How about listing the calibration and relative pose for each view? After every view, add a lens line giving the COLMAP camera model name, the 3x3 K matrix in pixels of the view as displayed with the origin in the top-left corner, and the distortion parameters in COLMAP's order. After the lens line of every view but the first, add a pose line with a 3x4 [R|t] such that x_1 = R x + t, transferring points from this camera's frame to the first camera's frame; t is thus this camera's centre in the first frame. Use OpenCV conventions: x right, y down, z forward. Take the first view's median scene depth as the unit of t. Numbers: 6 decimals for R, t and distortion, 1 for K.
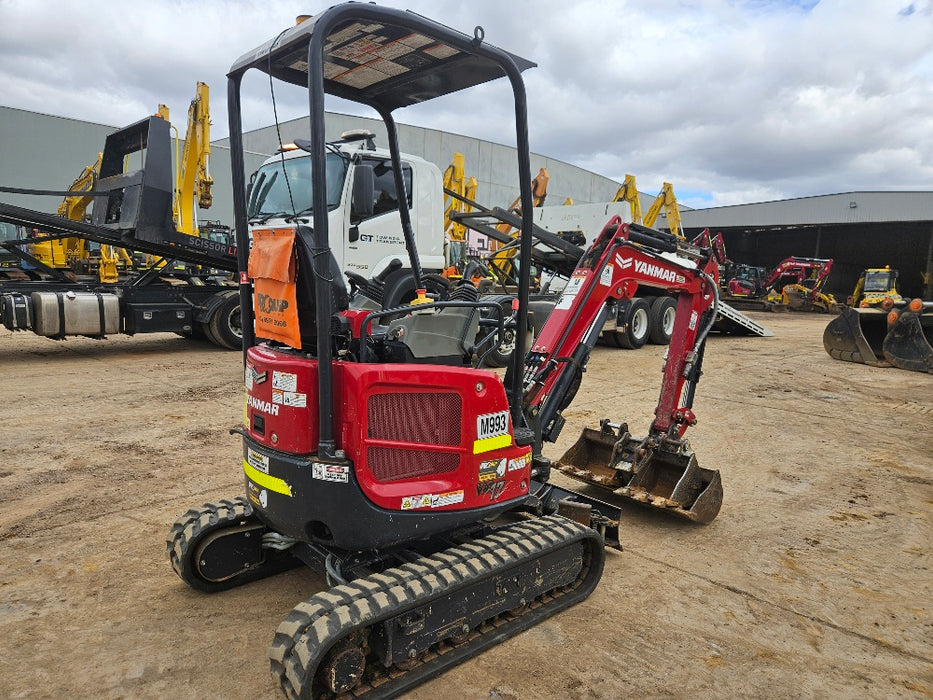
lens RADIAL K [[618.7, 0, 466.5], [0, 618.7, 350.0], [0, 0, 1]] dist [0.070953, -0.061961]
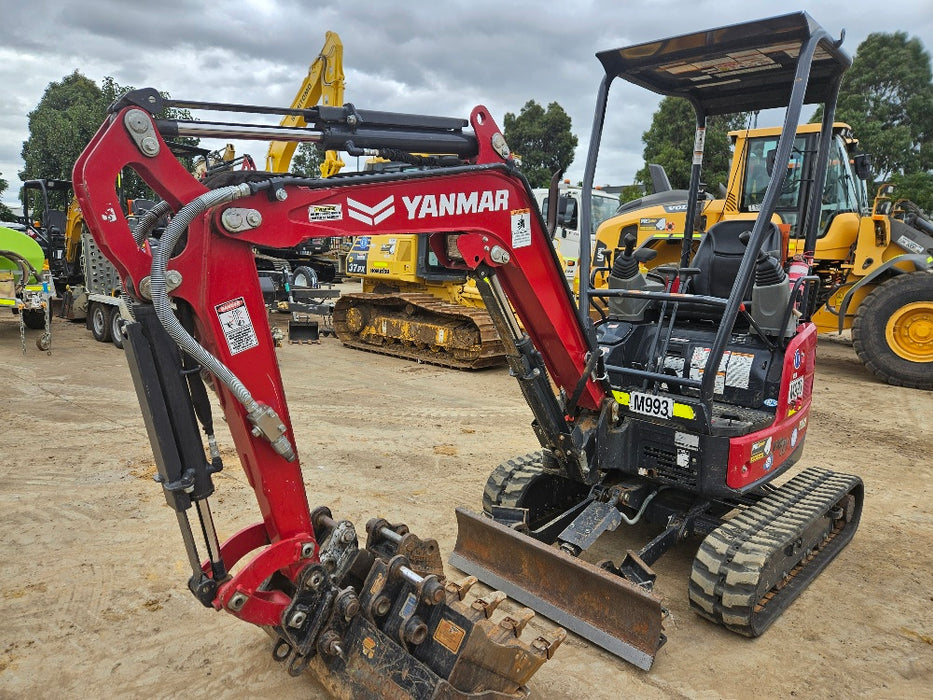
lens RADIAL K [[623.3, 0, 449.2], [0, 623.3, 362.5], [0, 0, 1]] dist [0.066682, -0.057354]
pose [[-0.996245, -0.061886, -0.060543, 0.296201], [-0.076472, 0.956879, 0.280242, -0.161802], [0.040590, 0.283819, -0.958018, 1.622864]]
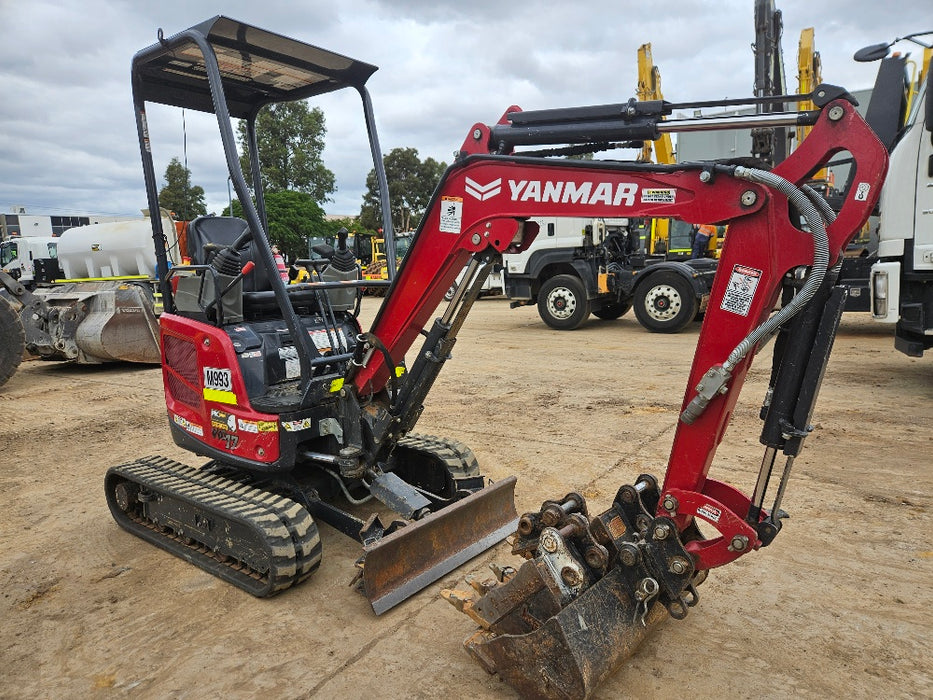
lens RADIAL K [[631.4, 0, 473.1], [0, 631.4, 358.2], [0, 0, 1]] dist [0.063873, -0.051073]
pose [[0.161506, 0.106041, -0.981158, 0.880555], [-0.066412, 0.993124, 0.096402, -0.038817], [0.984635, 0.049591, 0.167437, 0.910531]]
